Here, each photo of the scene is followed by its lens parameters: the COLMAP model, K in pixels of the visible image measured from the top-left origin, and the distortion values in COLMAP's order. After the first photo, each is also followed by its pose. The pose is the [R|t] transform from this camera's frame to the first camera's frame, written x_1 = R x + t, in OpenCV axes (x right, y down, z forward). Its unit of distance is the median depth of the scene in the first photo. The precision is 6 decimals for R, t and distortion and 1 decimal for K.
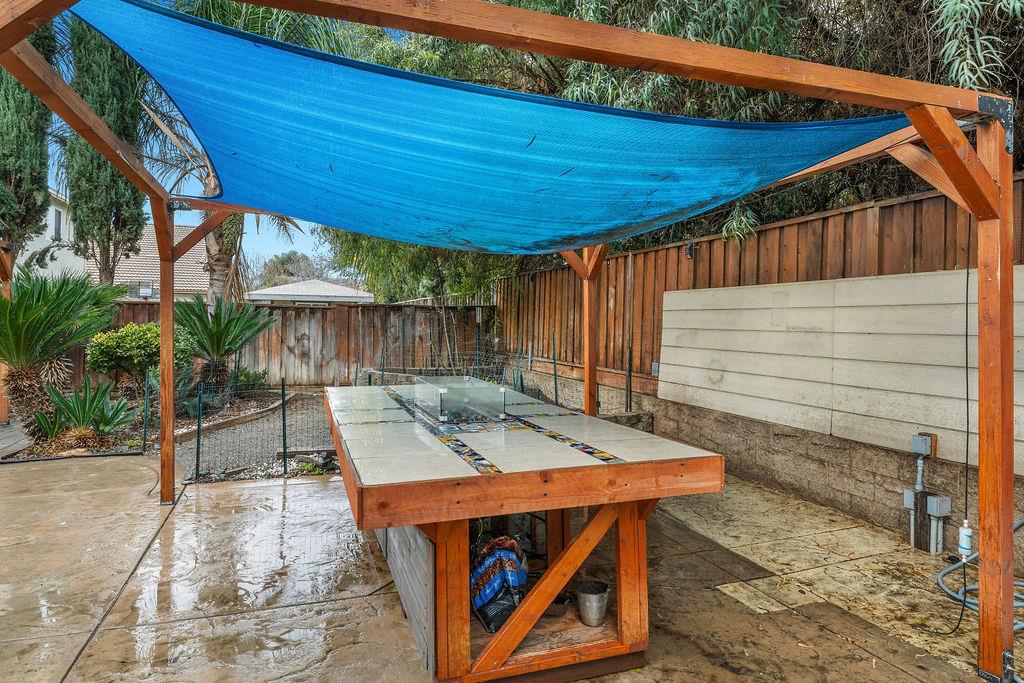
lens RADIAL K [[615.2, 0, 512.8], [0, 615.2, 334.1], [0, 0, 1]] dist [-0.002851, -0.000635]
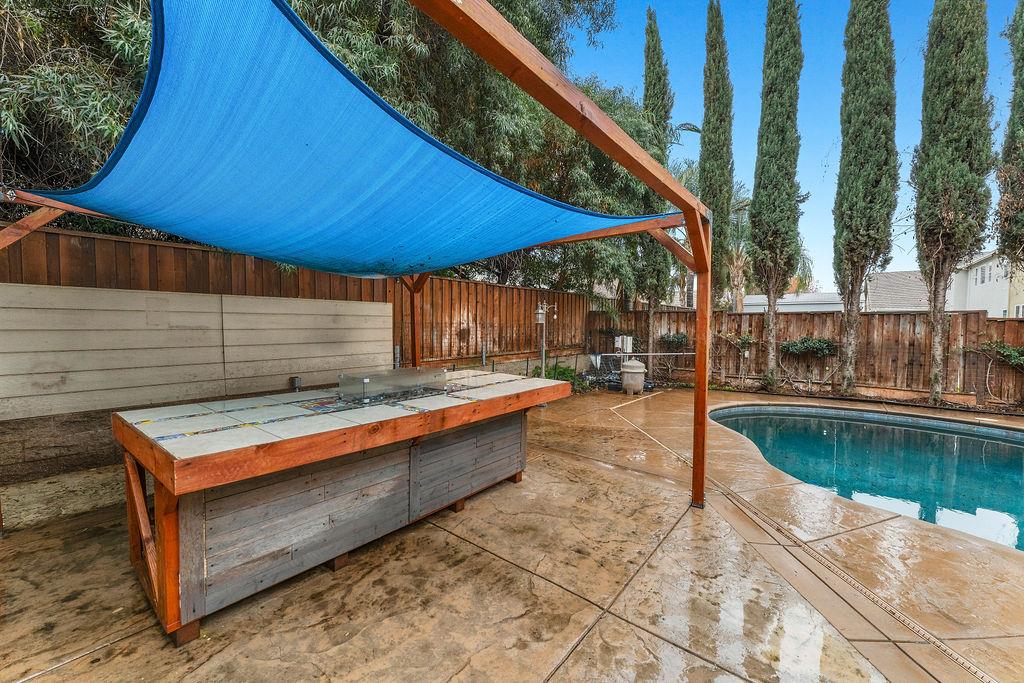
lens RADIAL K [[403.6, 0, 512.8], [0, 403.6, 343.0], [0, 0, 1]] dist [-0.001384, -0.000025]
pose [[-0.533103, -0.055947, 0.844198, -0.460535], [0.002231, 0.997715, 0.067530, -0.022409], [-0.846047, 0.037883, -0.531760, 0.590749]]
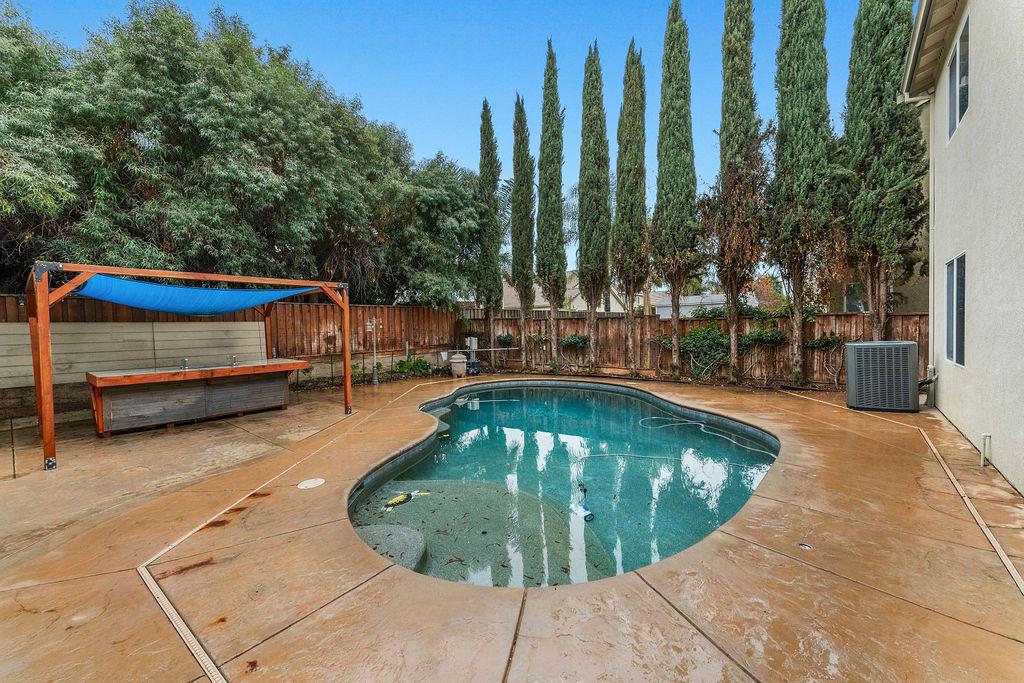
lens RADIAL K [[403.6, 0, 511.5], [0, 403.6, 339.9], [0, 0, 1]] dist [-0.001384, -0.000025]
pose [[-0.518931, -0.029181, 0.854318, -1.269404], [0.030838, 0.998128, 0.052825, -0.035334], [-0.854260, 0.053758, -0.517059, 0.345525]]
